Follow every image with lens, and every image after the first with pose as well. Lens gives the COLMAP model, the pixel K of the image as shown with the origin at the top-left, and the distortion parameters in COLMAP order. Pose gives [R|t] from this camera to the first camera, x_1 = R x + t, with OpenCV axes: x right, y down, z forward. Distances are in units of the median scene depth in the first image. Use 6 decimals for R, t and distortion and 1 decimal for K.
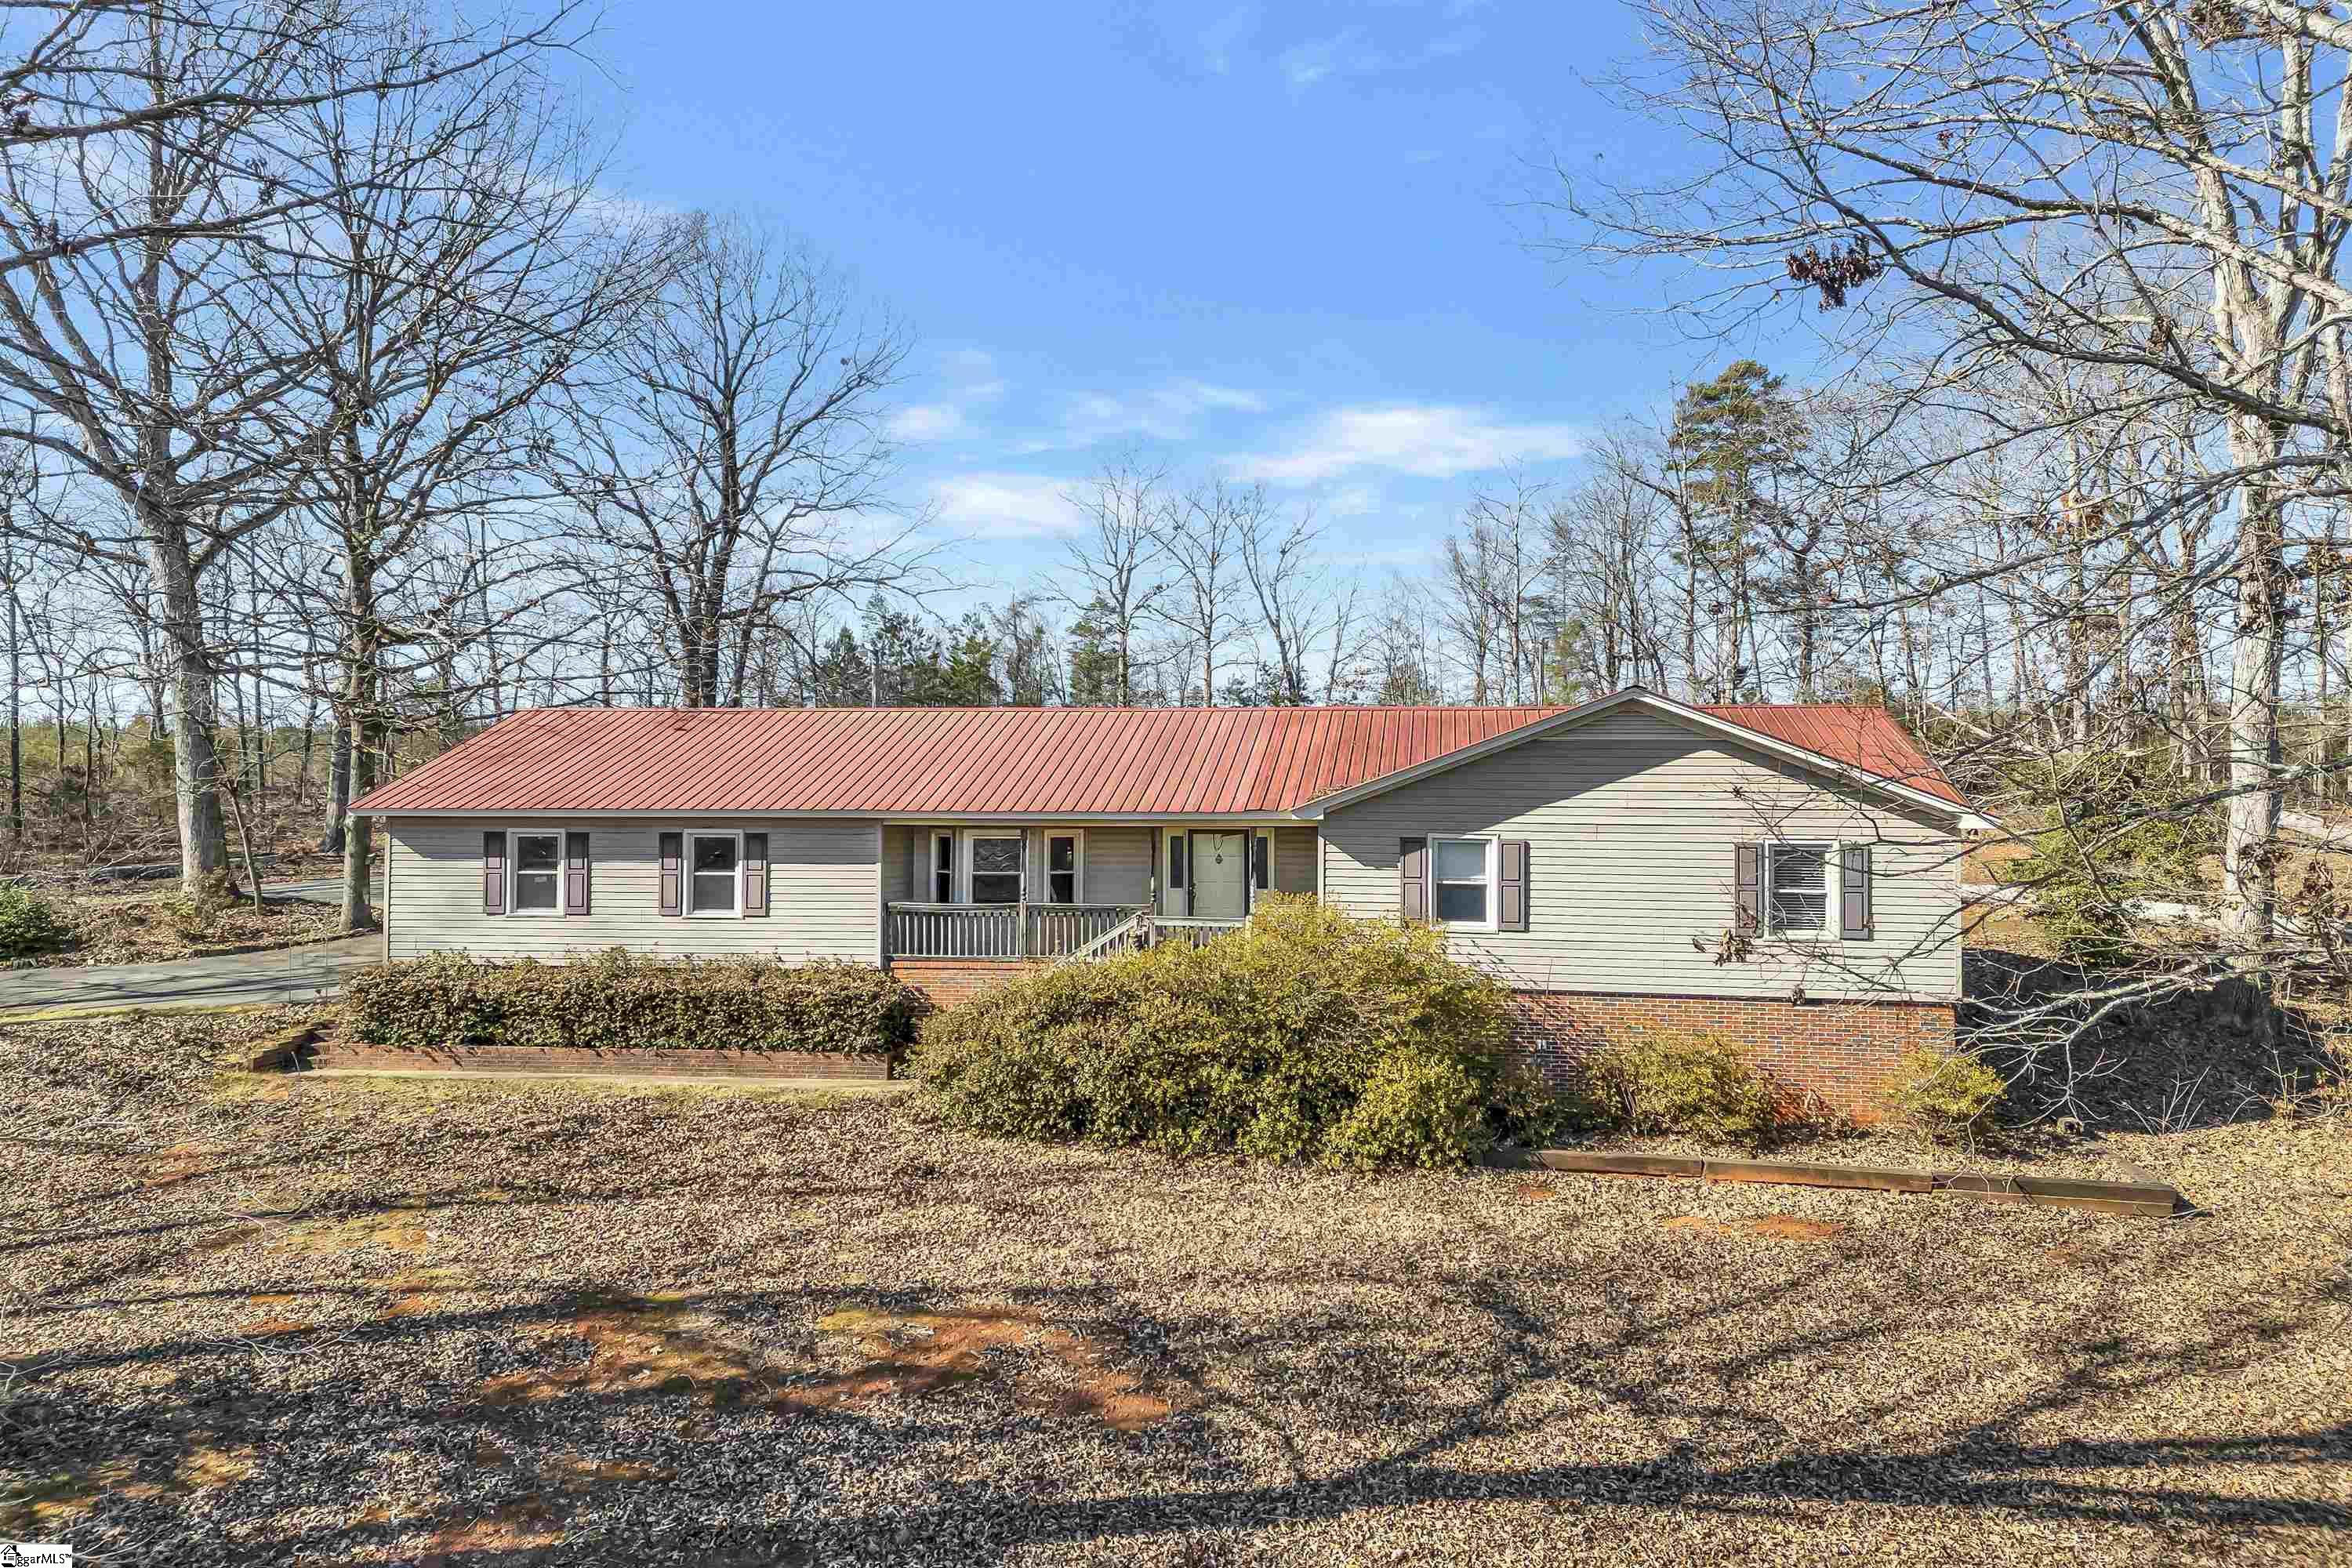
lens RADIAL K [[1749.4, 0, 1176.0], [0, 1749.4, 784.0], [0, 0, 1]] dist [0.003014, 0.000918]
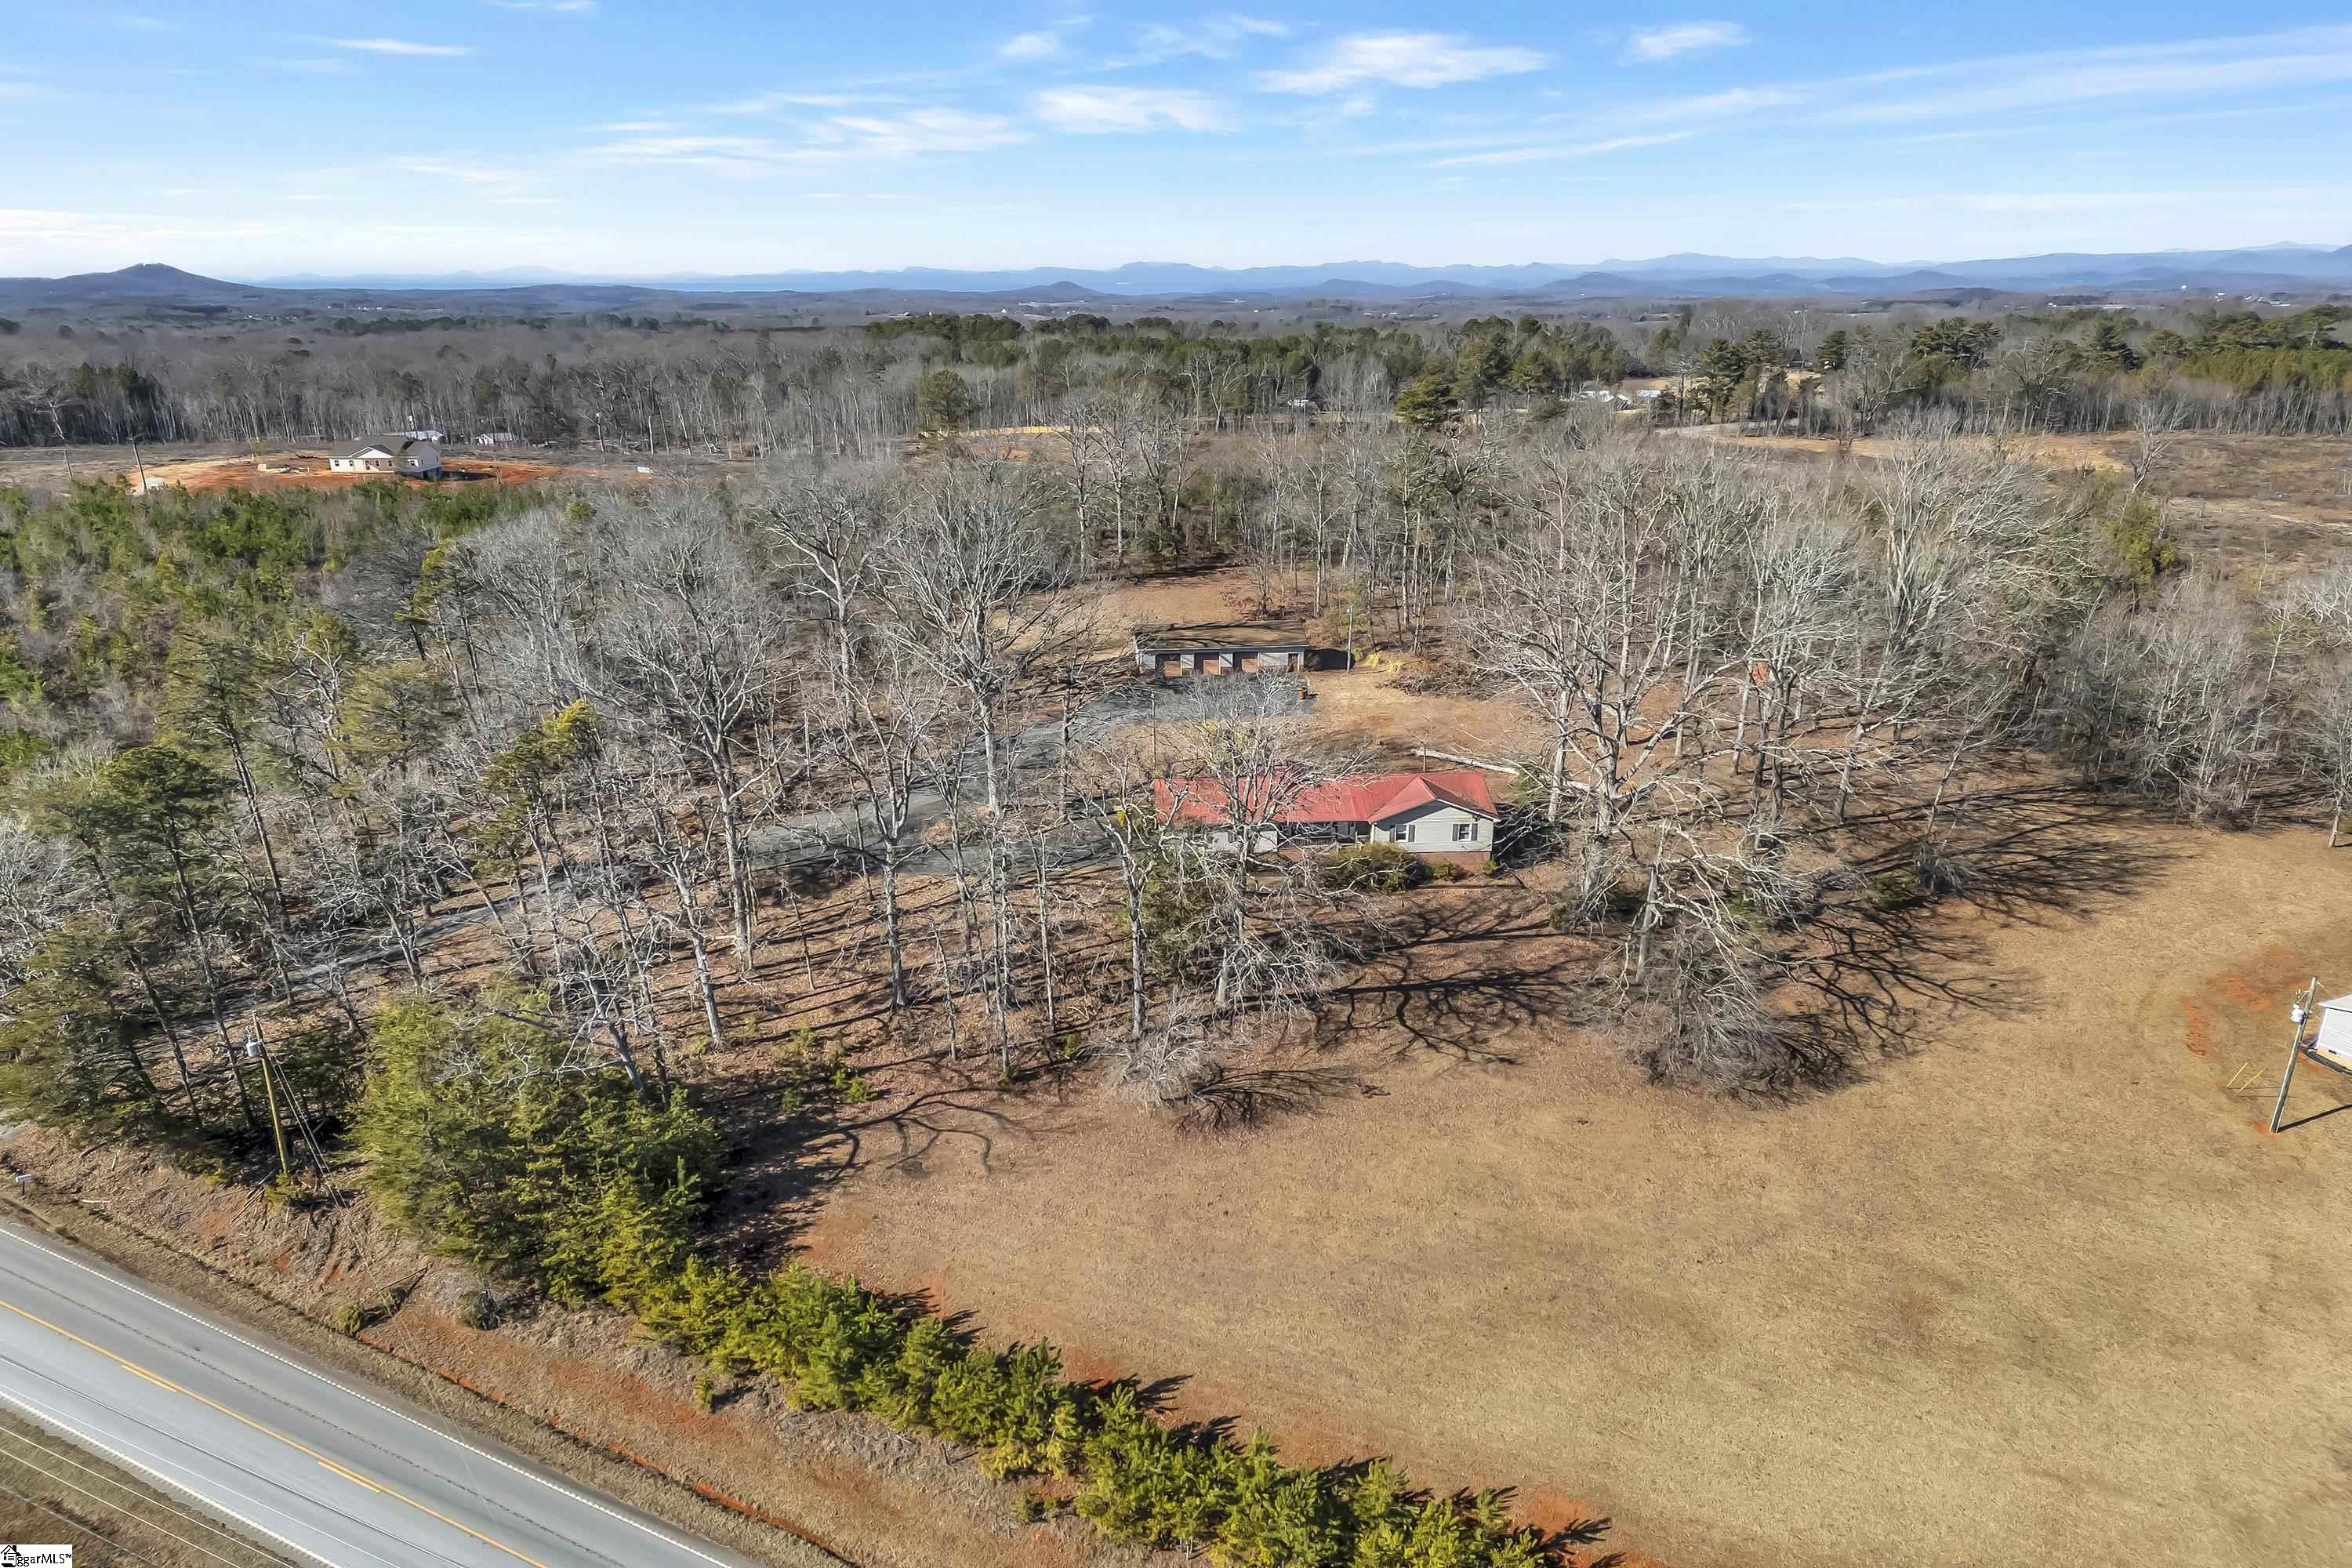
lens RADIAL K [[1749.4, 0, 1176.0], [0, 1749.4, 784.0], [0, 0, 1]] dist [0.003014, 0.000918]
pose [[0.978085, -0.075510, 0.194033, -1.530787], [0.018637, 0.959930, 0.279621, -1.595594], [-0.207372, -0.269876, 0.940300, -3.804422]]
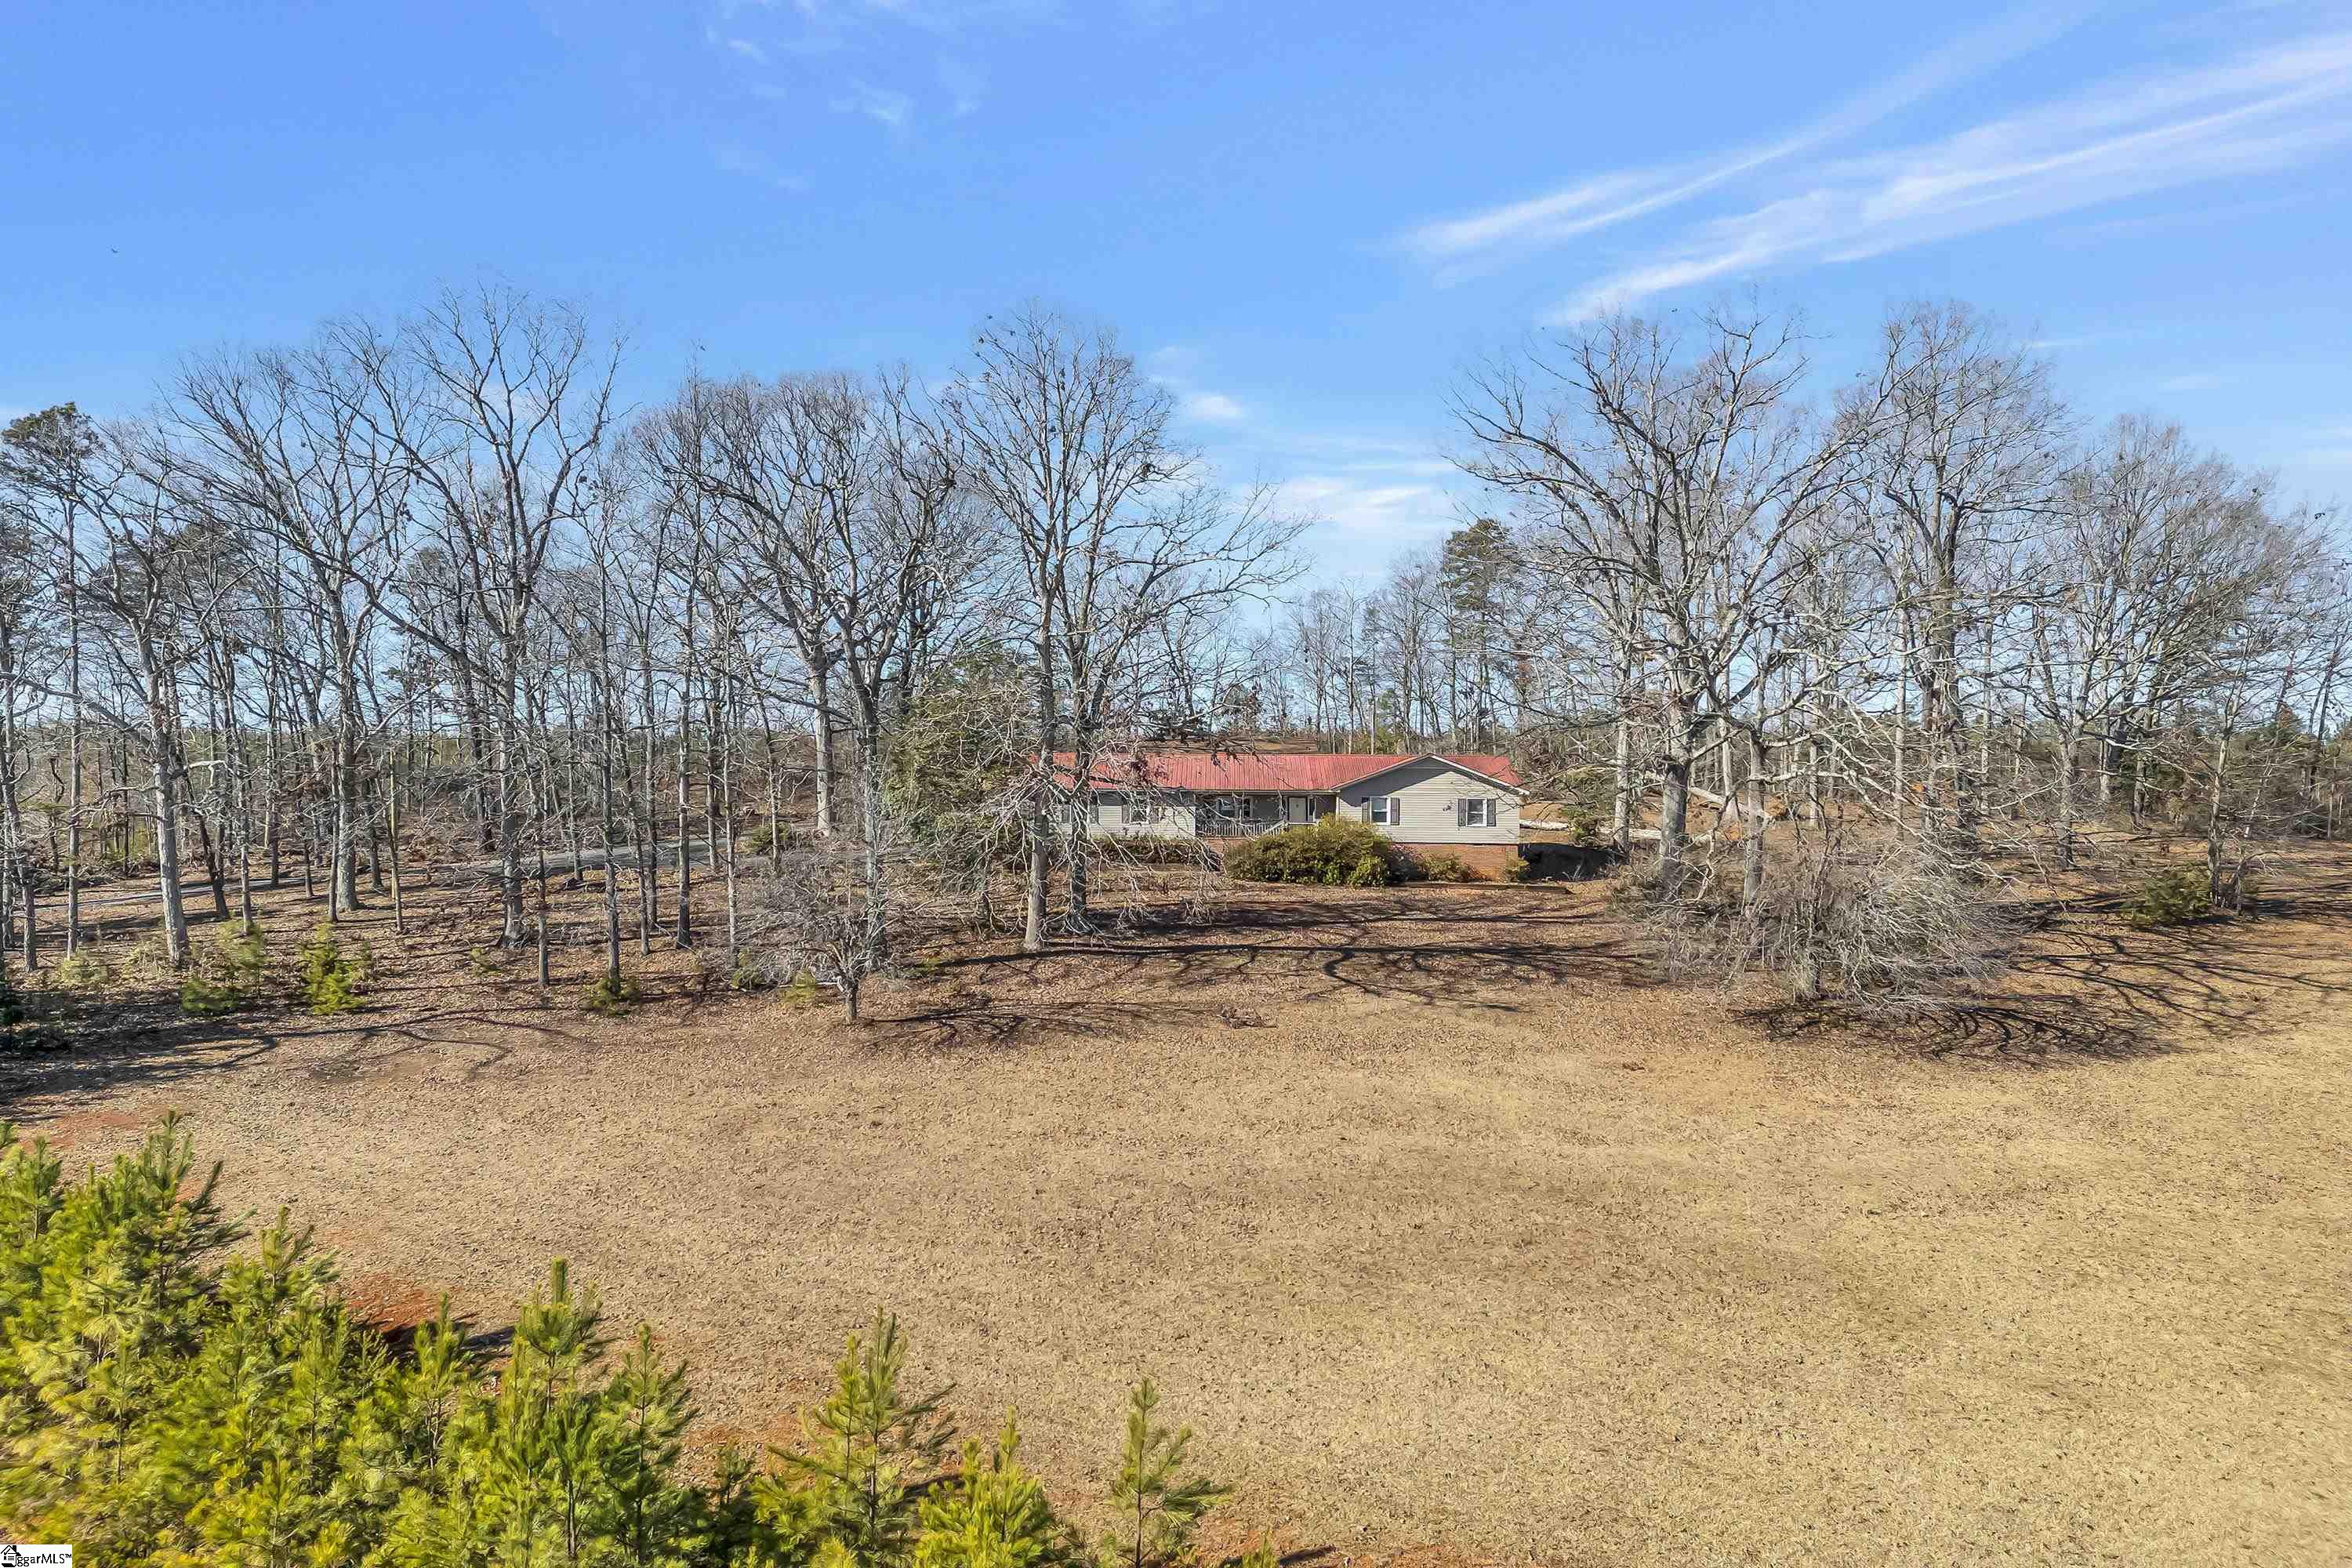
lens RADIAL K [[1749.4, 0, 1176.0], [0, 1749.4, 784.0], [0, 0, 1]] dist [0.003014, 0.000918]
pose [[0.992306, 0.000658, 0.123810, -0.669706], [-0.001039, 0.999995, 0.003009, -0.004921], [-0.123808, -0.003115, 0.992301, -2.389100]]
